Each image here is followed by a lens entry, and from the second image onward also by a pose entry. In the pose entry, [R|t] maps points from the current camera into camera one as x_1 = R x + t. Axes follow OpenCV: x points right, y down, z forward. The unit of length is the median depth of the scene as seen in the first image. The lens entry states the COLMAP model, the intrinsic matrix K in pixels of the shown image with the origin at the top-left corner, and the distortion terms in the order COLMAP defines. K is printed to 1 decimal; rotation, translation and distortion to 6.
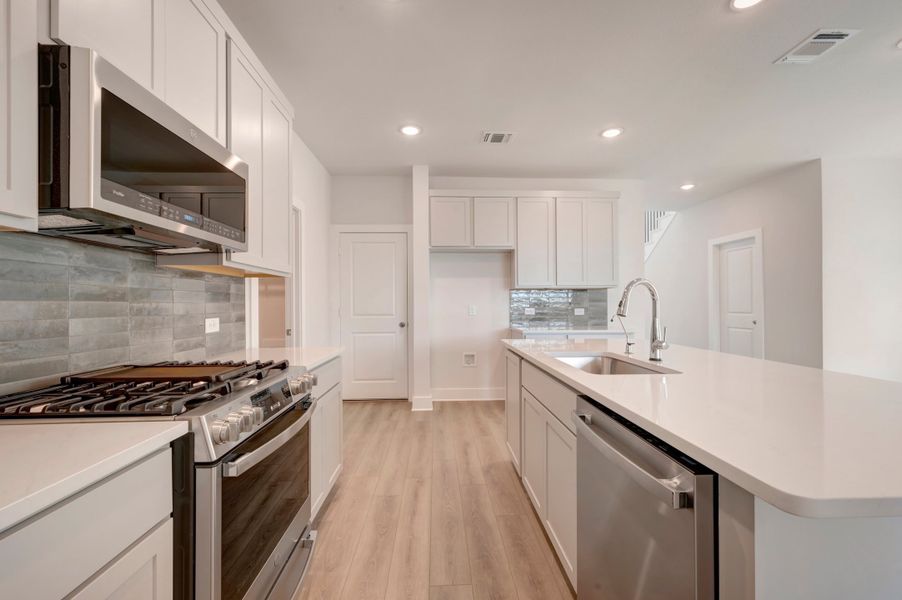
lens RADIAL K [[360.4, 0, 452.2], [0, 360.4, 302.4], [0, 0, 1]] dist [-0.001043, 0.000223]
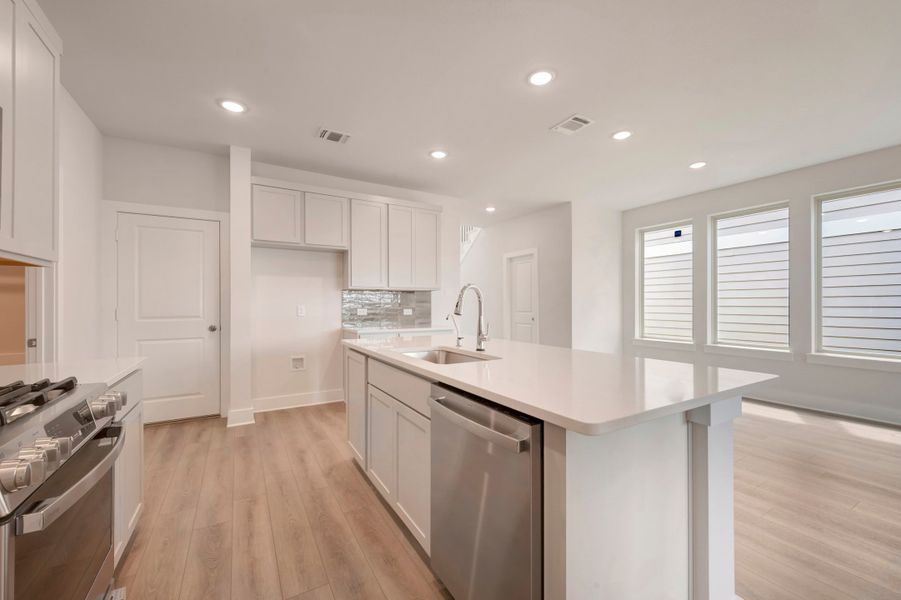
lens RADIAL K [[360.0, 0, 449.5], [0, 360.0, 302.2], [0, 0, 1]] dist [-0.001043, 0.000223]
pose [[0.883753, 0.005850, 0.467917, -0.087291], [-0.004543, 0.999982, -0.003922, 0.001158], [-0.467932, 0.001341, 0.883764, -0.031674]]
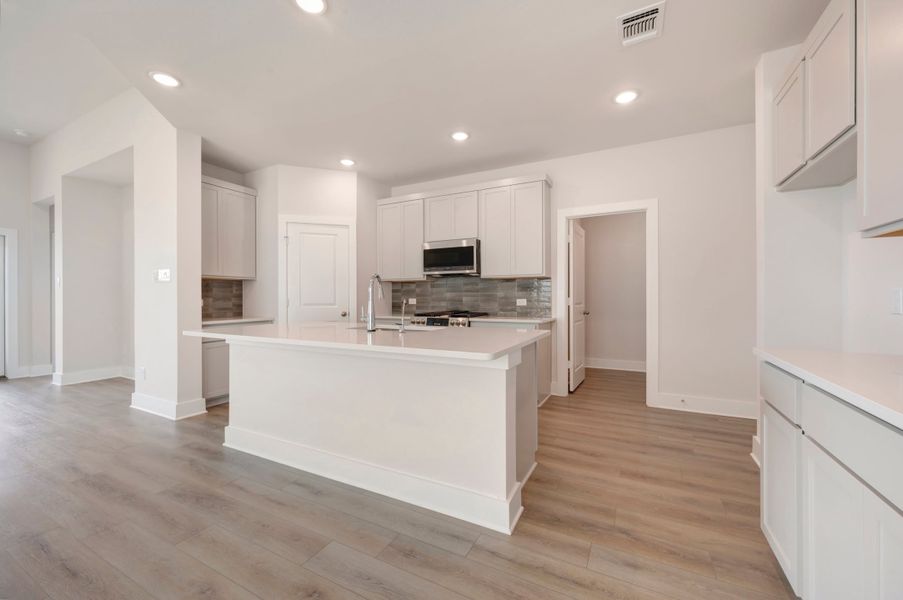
lens RADIAL K [[360.8, 0, 451.6], [0, 360.8, 298.5], [0, 0, 1]] dist [-0.001043, 0.000223]
pose [[-0.499810, 0.012080, -0.866051, 1.343513], [0.011784, 0.999905, 0.007146, 0.019518], [0.866055, -0.006634, -0.499905, 1.621401]]
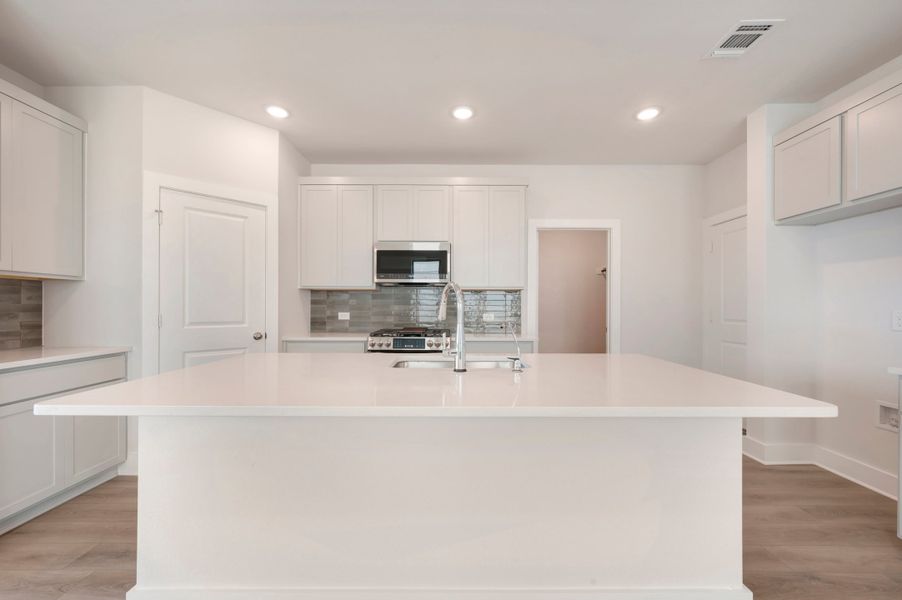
lens RADIAL K [[360.4, 0, 454.5], [0, 360.4, 306.8], [0, 0, 1]] dist [-0.001043, 0.000223]
pose [[-0.040534, 0.008699, -0.999140, 1.217772], [0.002152, 0.999961, 0.008618, -0.009490], [0.999176, -0.001800, -0.040551, 0.842214]]
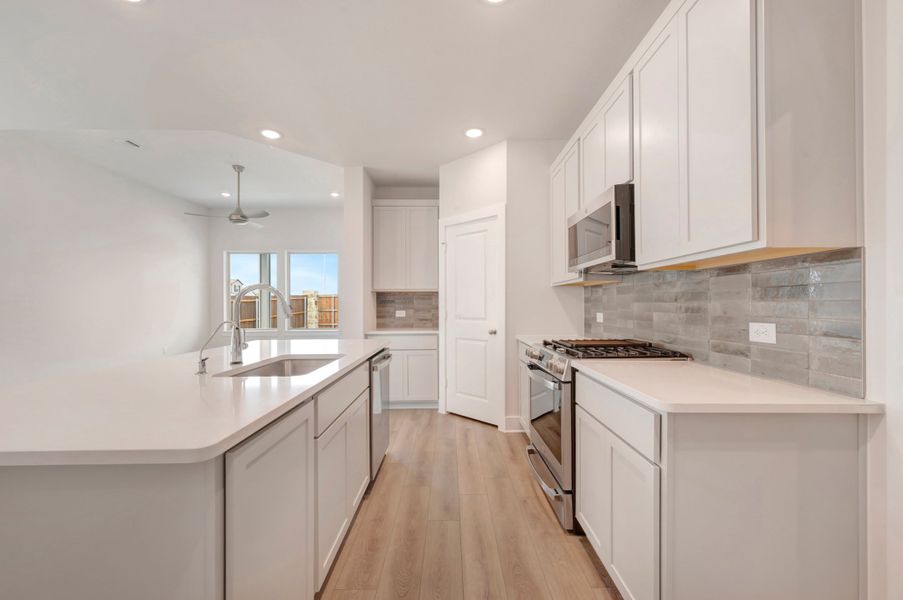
lens RADIAL K [[360.8, 0, 454.8], [0, 360.8, 303.5], [0, 0, 1]] dist [-0.001043, 0.000223]
pose [[-0.999472, 0.010177, 0.030845, -0.065985], [0.009826, 0.999885, -0.011511, 0.007000], [-0.030959, -0.011202, -0.999458, 1.641782]]
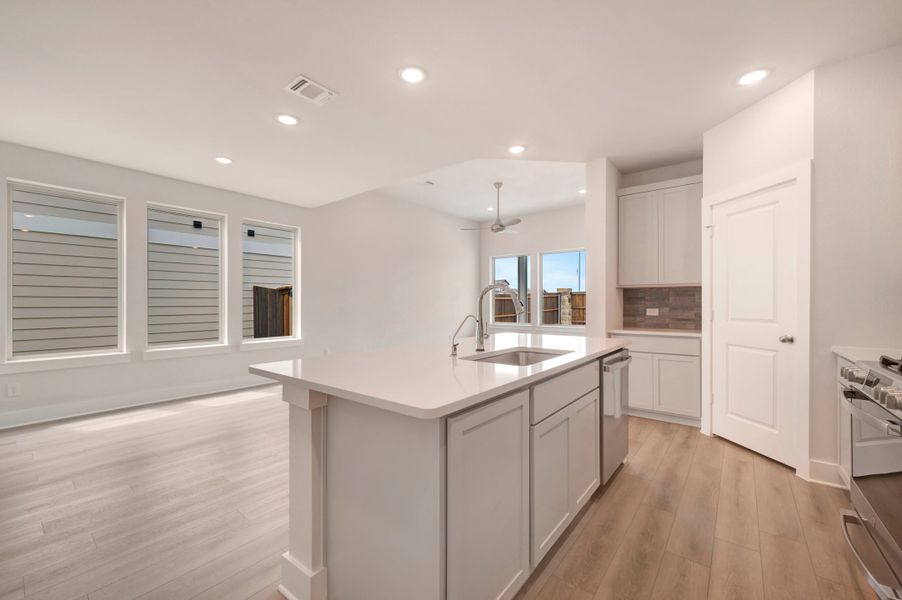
lens RADIAL K [[360.4, 0, 454.3], [0, 360.4, 302.6], [0, 0, 1]] dist [-0.001043, 0.000223]
pose [[-0.754738, 0.007490, 0.655983, -0.138276], [0.001261, 0.999950, -0.009966, 0.007873], [-0.656025, -0.006694, -0.754710, 1.628297]]
